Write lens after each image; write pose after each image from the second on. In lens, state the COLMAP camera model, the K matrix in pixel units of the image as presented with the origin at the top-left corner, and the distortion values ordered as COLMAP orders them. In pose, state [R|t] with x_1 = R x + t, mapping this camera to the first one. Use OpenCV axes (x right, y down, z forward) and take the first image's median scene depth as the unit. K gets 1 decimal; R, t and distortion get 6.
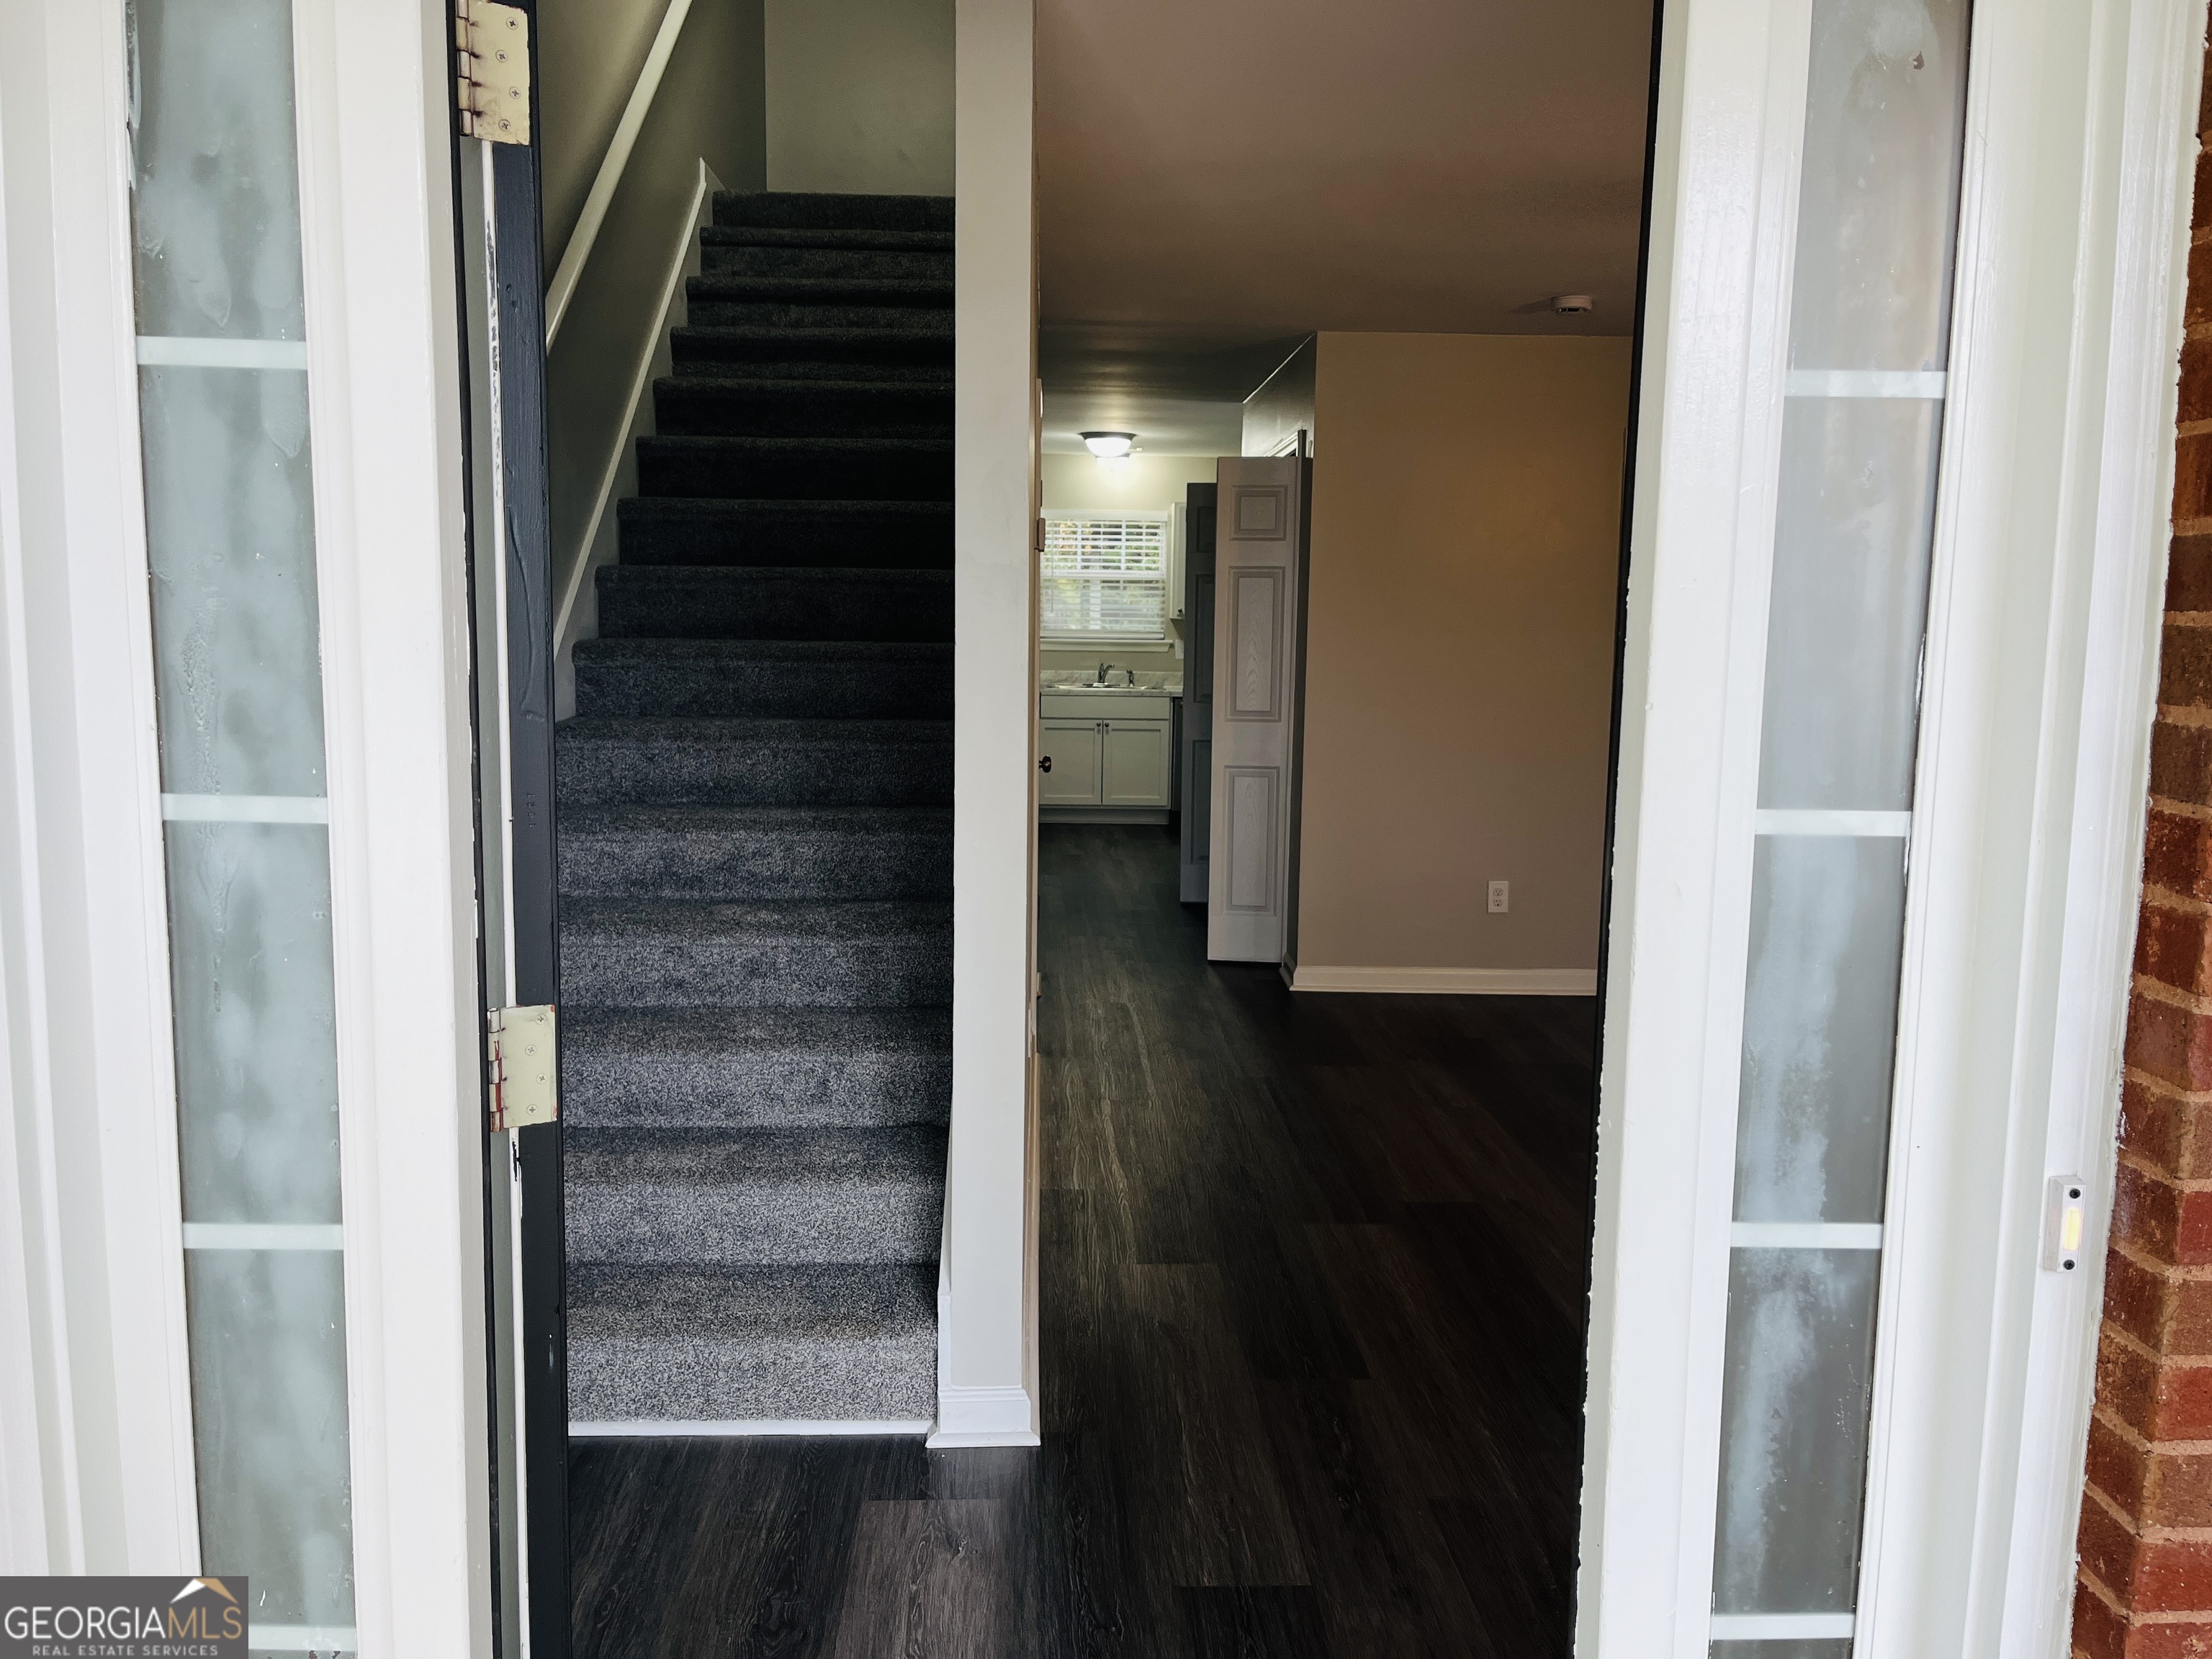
lens RADIAL K [[1686.1, 0, 1109.1], [0, 1686.1, 818.7], [0, 0, 1]] dist [0.079489, -0.114848]
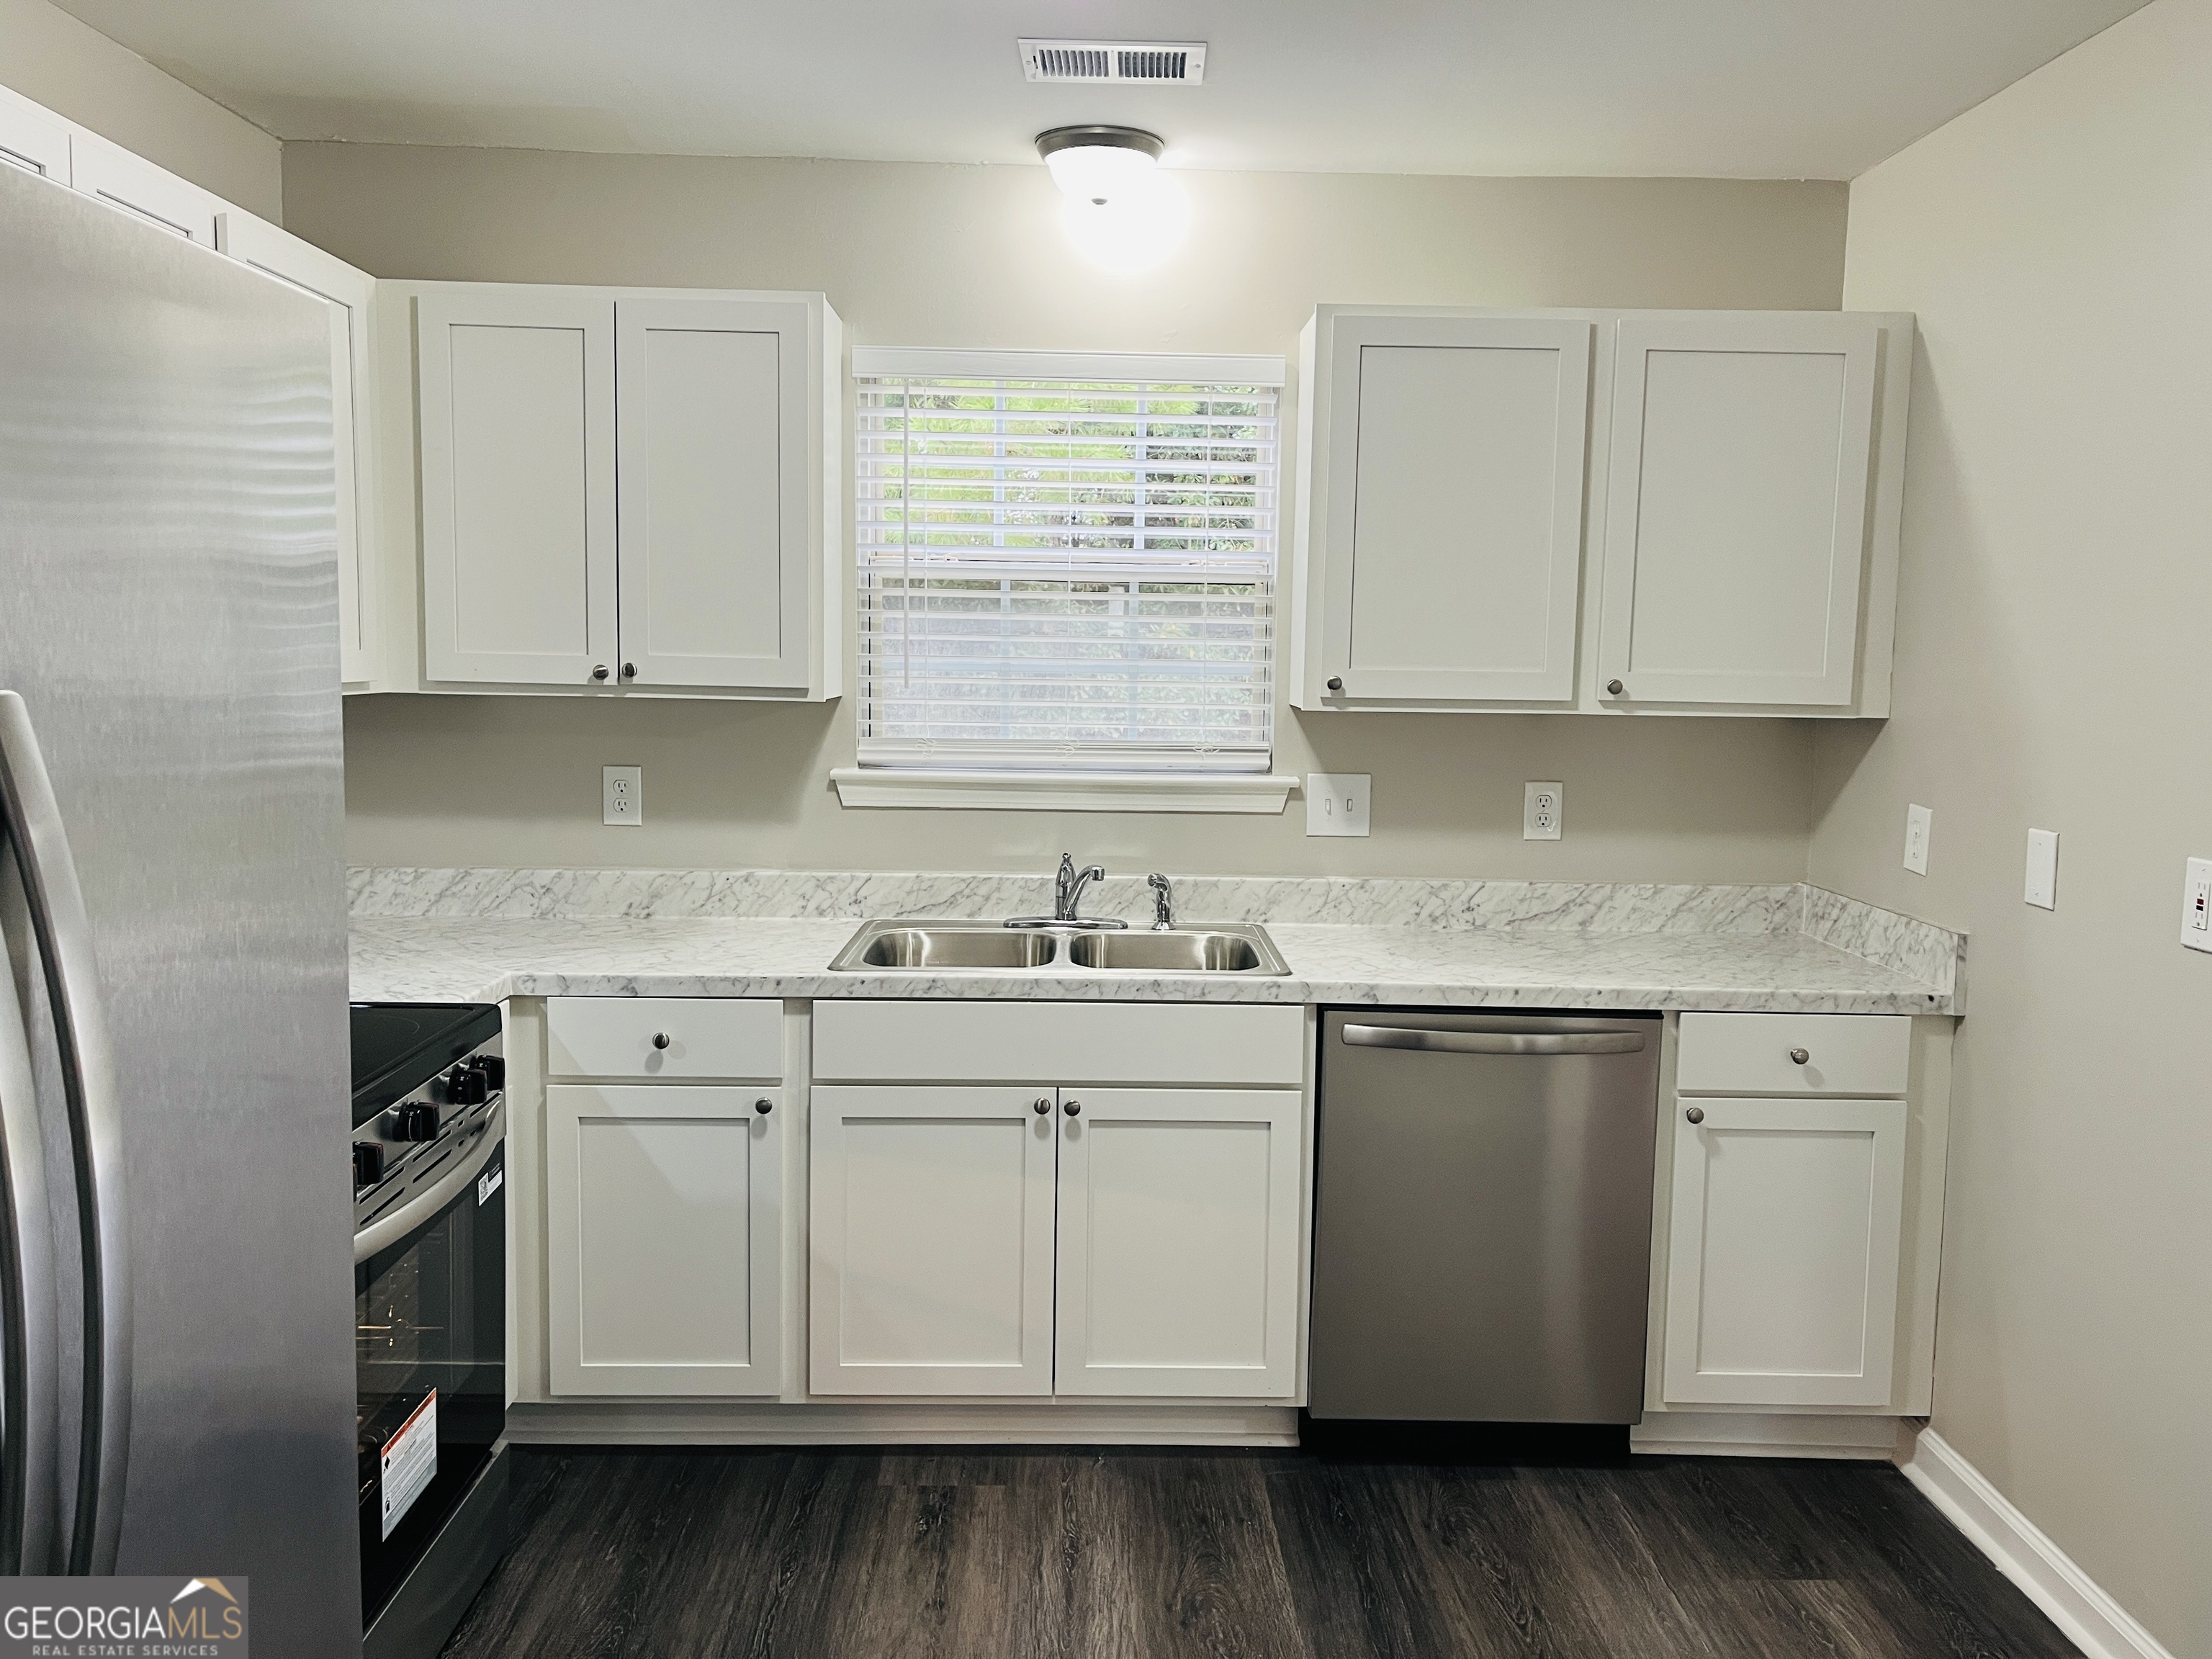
lens RADIAL K [[1686.1, 0, 1109.1], [0, 1686.1, 818.7], [0, 0, 1]] dist [0.079489, -0.114848]
pose [[0.999769, 0.001022, -0.021483, 0.009831], [-0.001460, 0.999791, -0.020391, -0.091396], [0.021458, 0.020418, 0.999561, 0.691257]]
